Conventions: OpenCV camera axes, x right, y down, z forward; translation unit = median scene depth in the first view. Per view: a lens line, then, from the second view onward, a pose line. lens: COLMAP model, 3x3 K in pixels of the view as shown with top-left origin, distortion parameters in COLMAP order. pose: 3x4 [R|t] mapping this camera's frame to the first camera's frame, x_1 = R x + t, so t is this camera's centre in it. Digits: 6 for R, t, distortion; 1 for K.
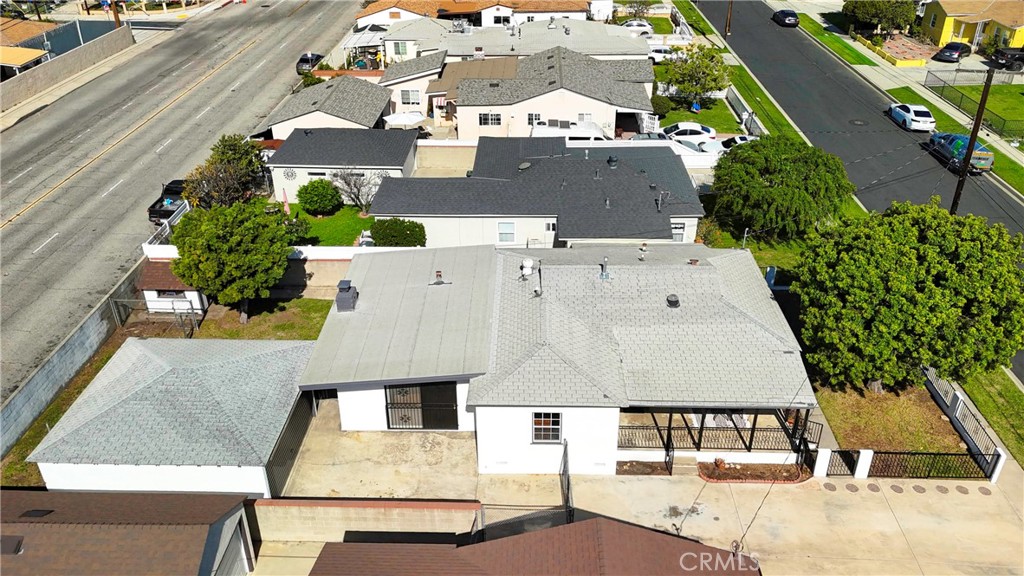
lens RADIAL K [[789.8, 0, 499.7], [0, 789.8, 237.1], [0, 0, 1]] dist [0.093113, -0.109902]
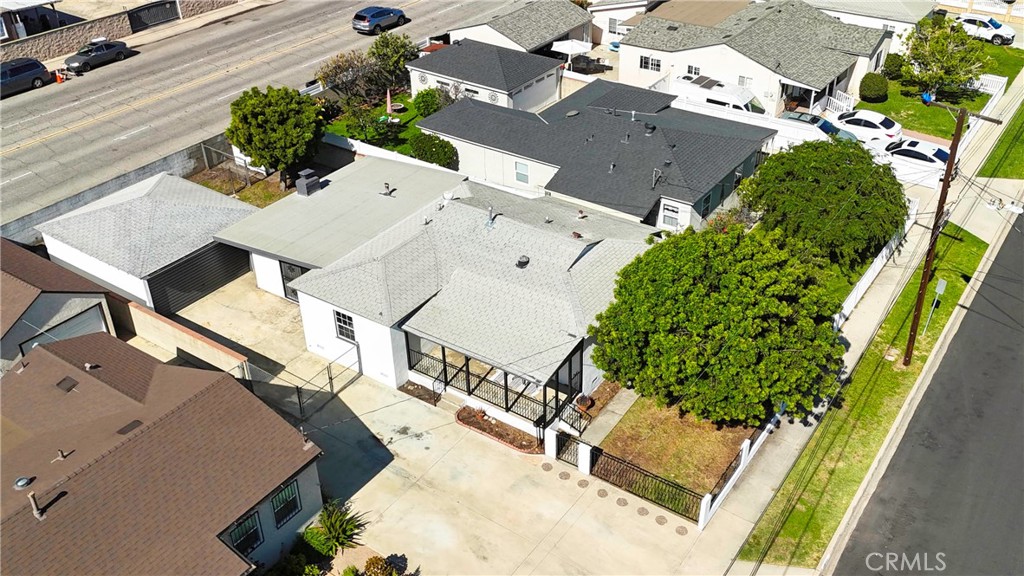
lens RADIAL K [[932.4, 0, 538.1], [0, 932.4, 222.3], [0, 0, 1]] dist [0.061972, -0.011544]
pose [[0.856797, 0.261640, -0.444347, 0.449573], [-0.238145, 0.965086, 0.109066, -0.062525], [0.457369, 0.012372, 0.889191, -0.039402]]
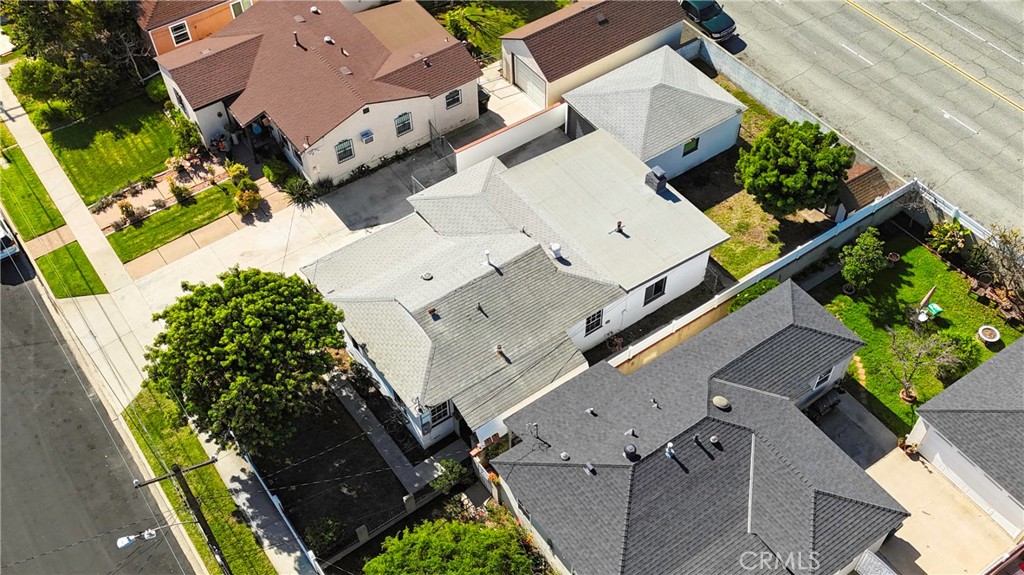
lens RADIAL K [[1038.0, 0, 554.1], [0, 1038.0, 289.0], [0, 0, 1]] dist [0.133107, -0.205373]
pose [[-0.764152, 0.498091, -0.409850, 0.429952], [-0.296830, 0.292582, 0.909004, -0.824986], [0.572681, 0.816273, -0.075729, 0.735947]]
